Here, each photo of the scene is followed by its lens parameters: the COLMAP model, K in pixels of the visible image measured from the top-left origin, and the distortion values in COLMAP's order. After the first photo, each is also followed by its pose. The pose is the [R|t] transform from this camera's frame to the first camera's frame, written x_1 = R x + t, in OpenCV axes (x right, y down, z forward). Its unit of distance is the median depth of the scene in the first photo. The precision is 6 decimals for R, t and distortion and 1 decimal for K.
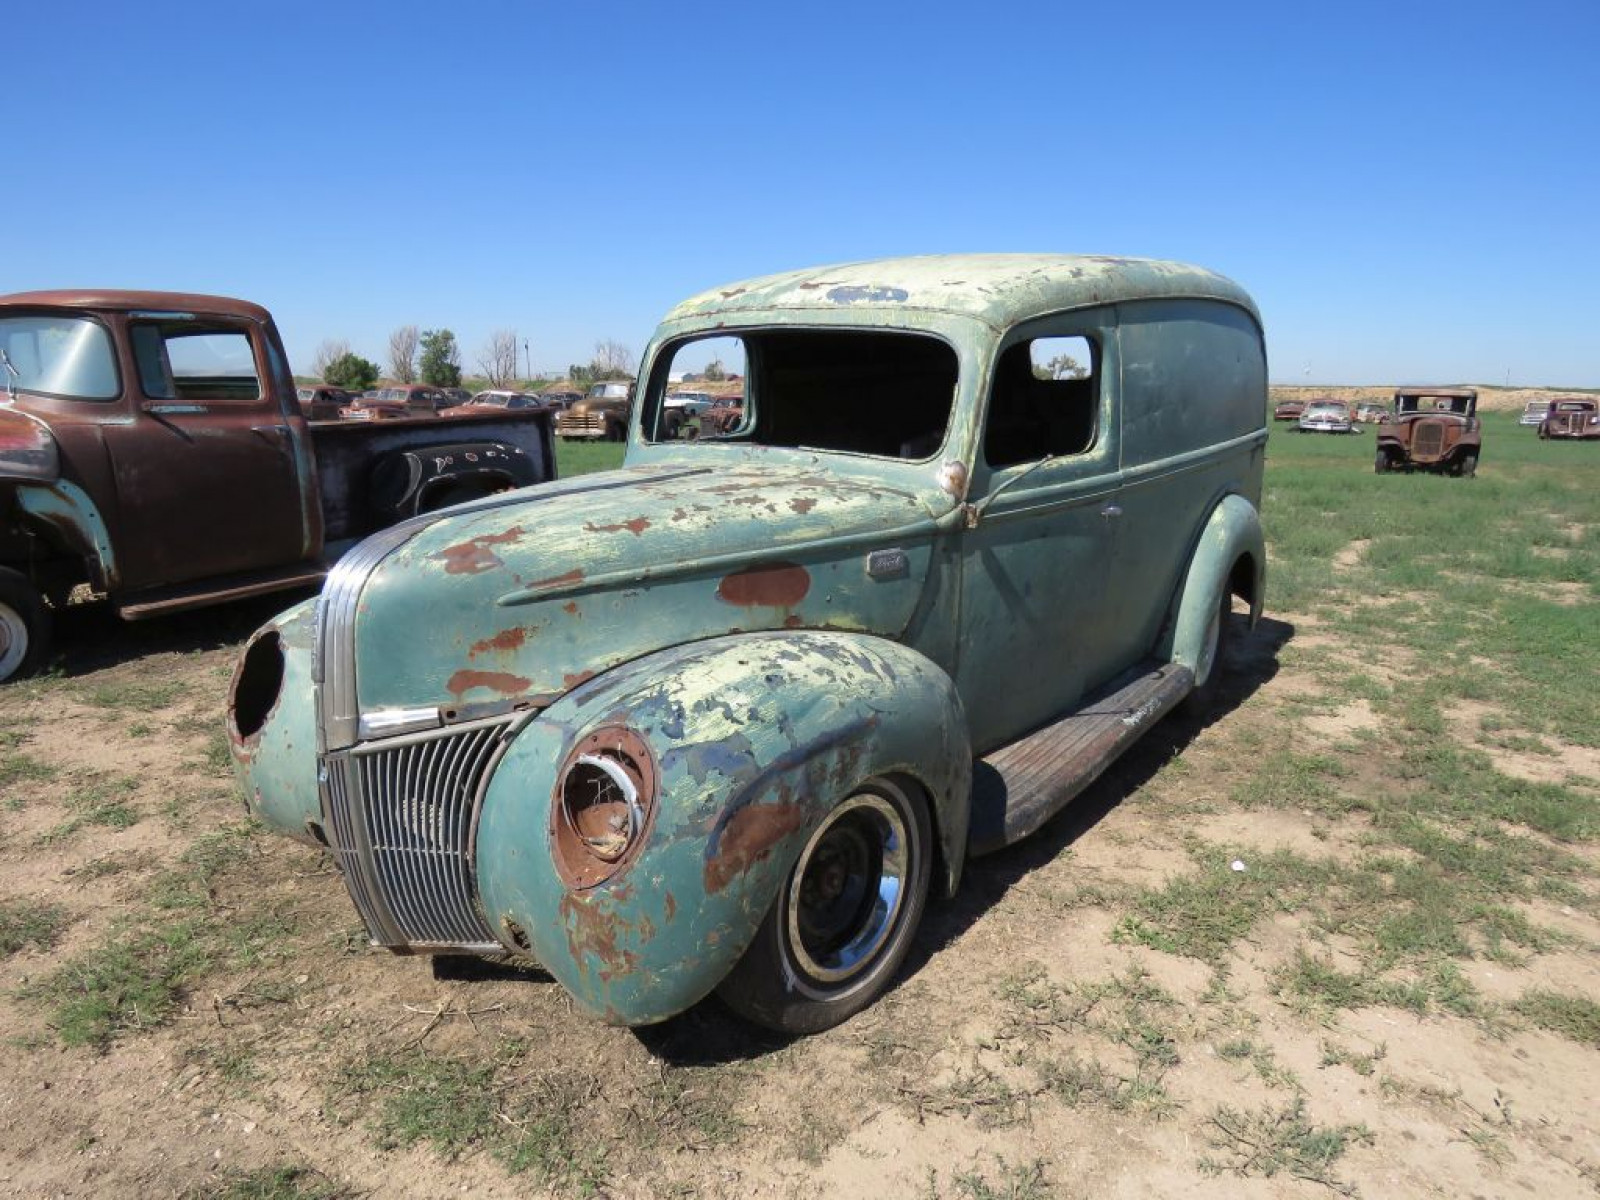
lens RADIAL K [[1054.5, 0, 799.4], [0, 1054.5, 688.1], [0, 0, 1]] dist [-0.026365, -0.002226]
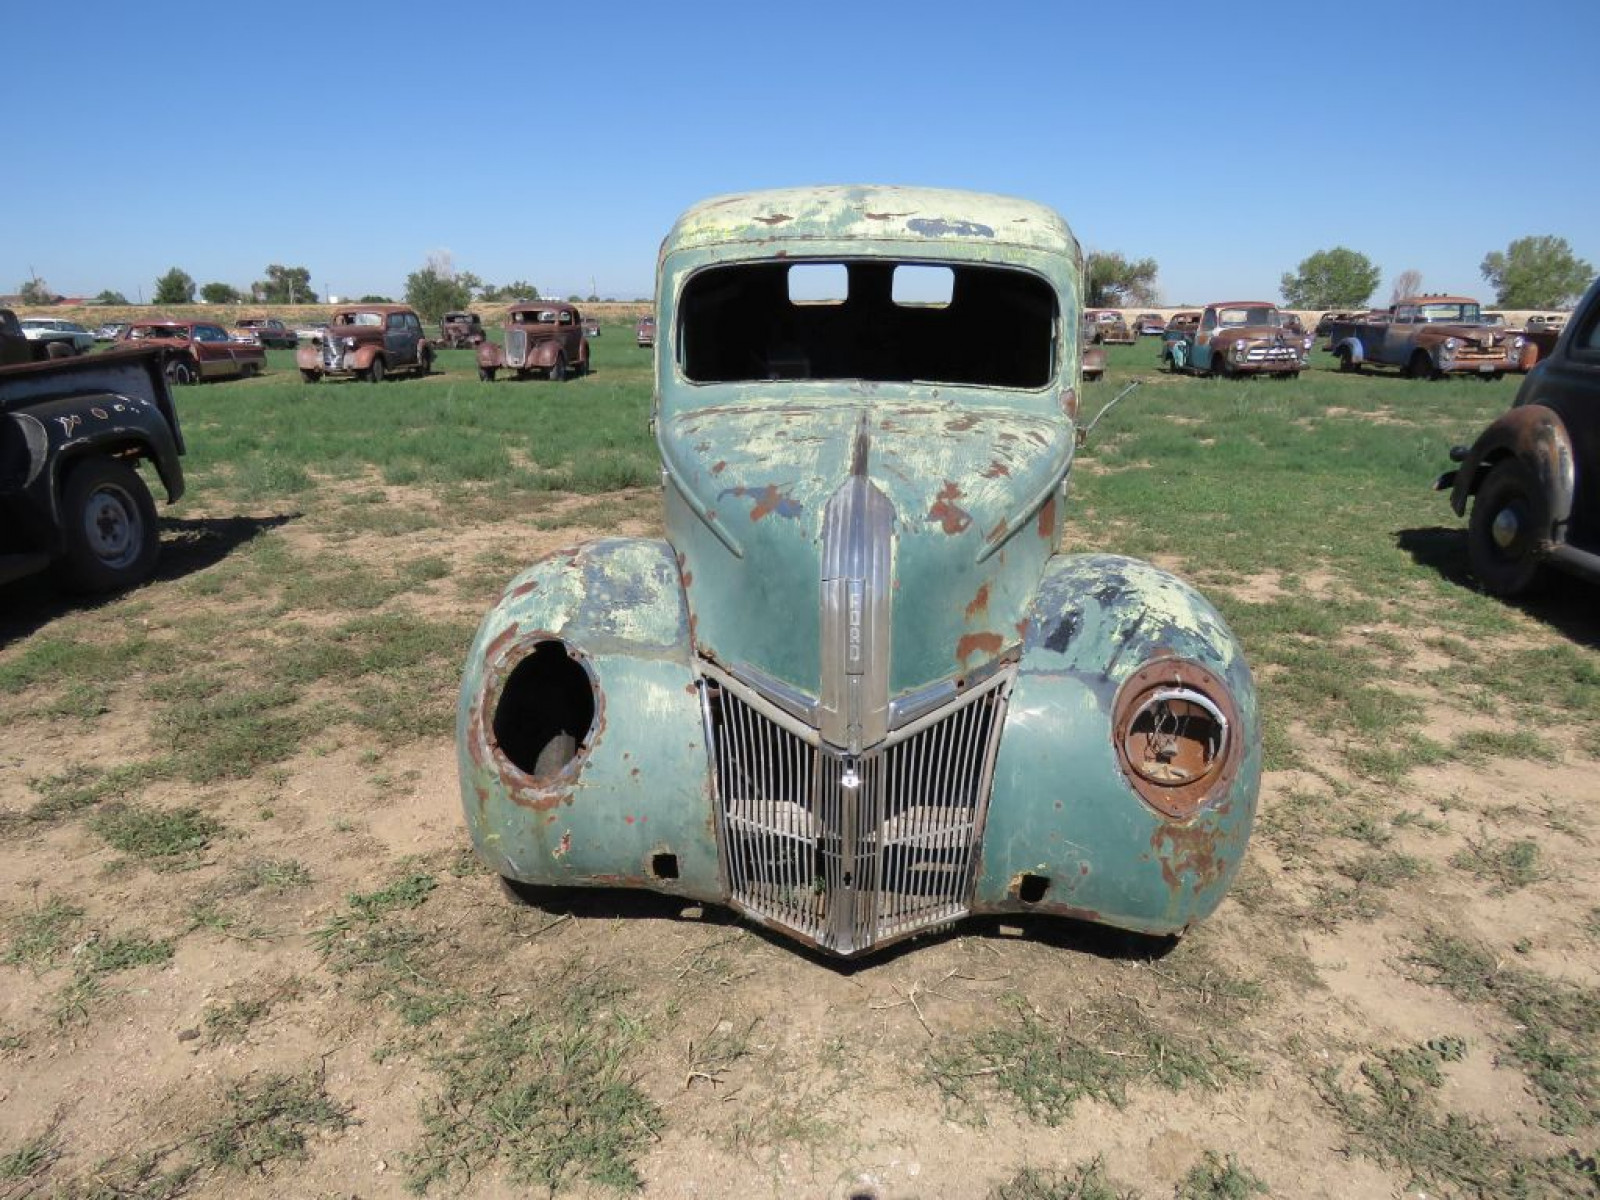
lens RADIAL K [[1024.1, 0, 806.1], [0, 1024.1, 690.9], [0, 0, 1]] dist [-0.031139, 0.000100]
pose [[0.844169, -0.193781, 0.499827, -0.653210], [0.151312, 0.980599, 0.124619, -0.075603], [-0.514279, -0.029570, 0.857113, 0.204692]]
